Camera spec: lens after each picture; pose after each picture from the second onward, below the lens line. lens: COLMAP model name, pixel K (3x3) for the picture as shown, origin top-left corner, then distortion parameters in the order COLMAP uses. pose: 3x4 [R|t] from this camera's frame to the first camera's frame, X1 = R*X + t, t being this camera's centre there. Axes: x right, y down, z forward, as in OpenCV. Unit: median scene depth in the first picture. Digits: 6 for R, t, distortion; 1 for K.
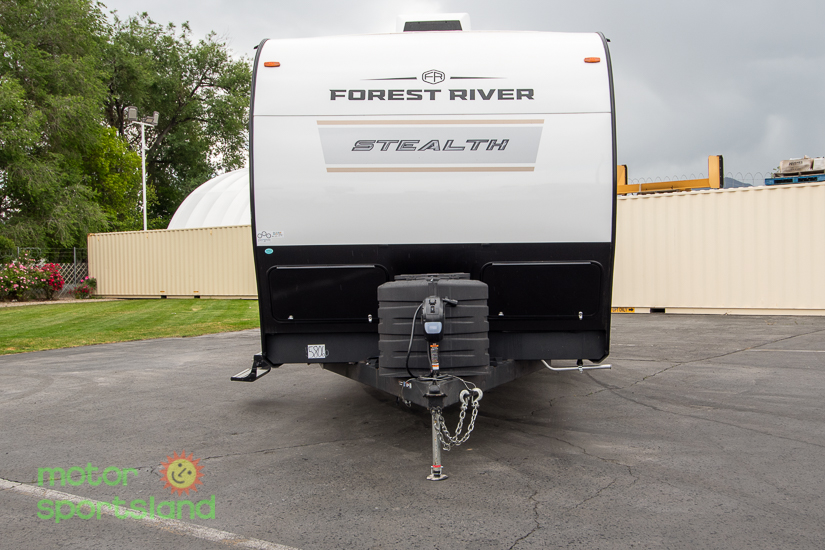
lens RADIAL K [[783.2, 0, 412.5], [0, 783.2, 275.0], [0, 0, 1]] dist [0.052463, 0.000053]
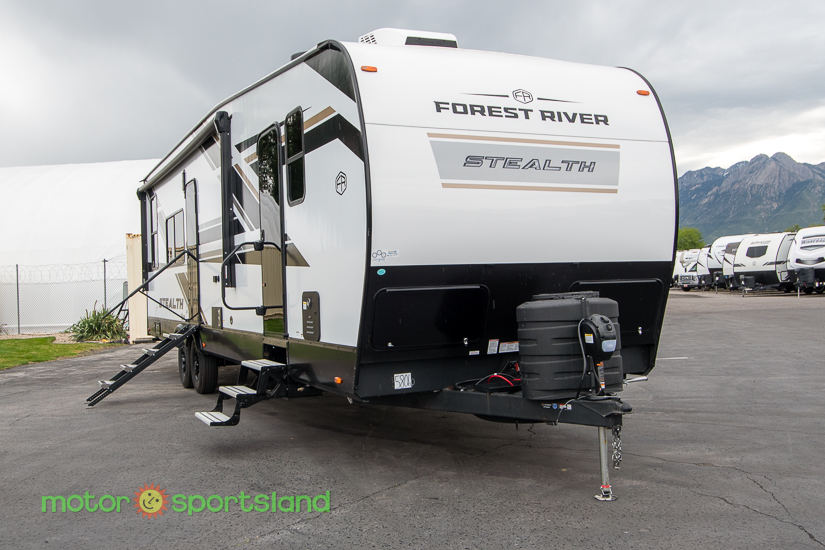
lens RADIAL K [[809.3, 0, 357.6], [0, 809.3, 266.5], [0, 0, 1]] dist [0.048794, -0.001032]
pose [[0.910778, -0.004954, 0.412866, -0.597526], [0.024196, 0.998850, -0.041391, 0.001405], [-0.412186, 0.047688, 0.909851, 0.159304]]
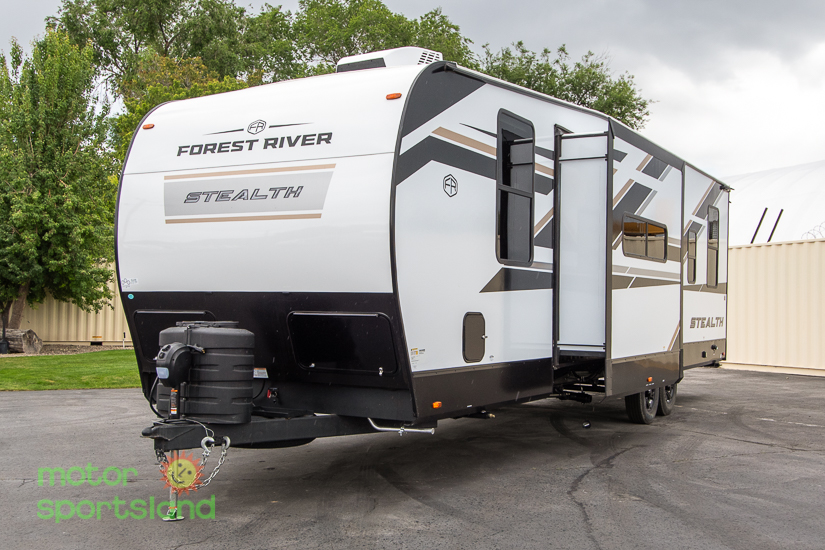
lens RADIAL K [[885.5, 0, 413.9], [0, 885.5, 294.6], [0, 0, 1]] dist [0.024012, 0.004987]
pose [[0.872623, 0.015895, -0.488136, 0.771712], [-0.028695, 0.999412, -0.018753, -0.021046], [0.487551, 0.030372, 0.872566, 0.109963]]
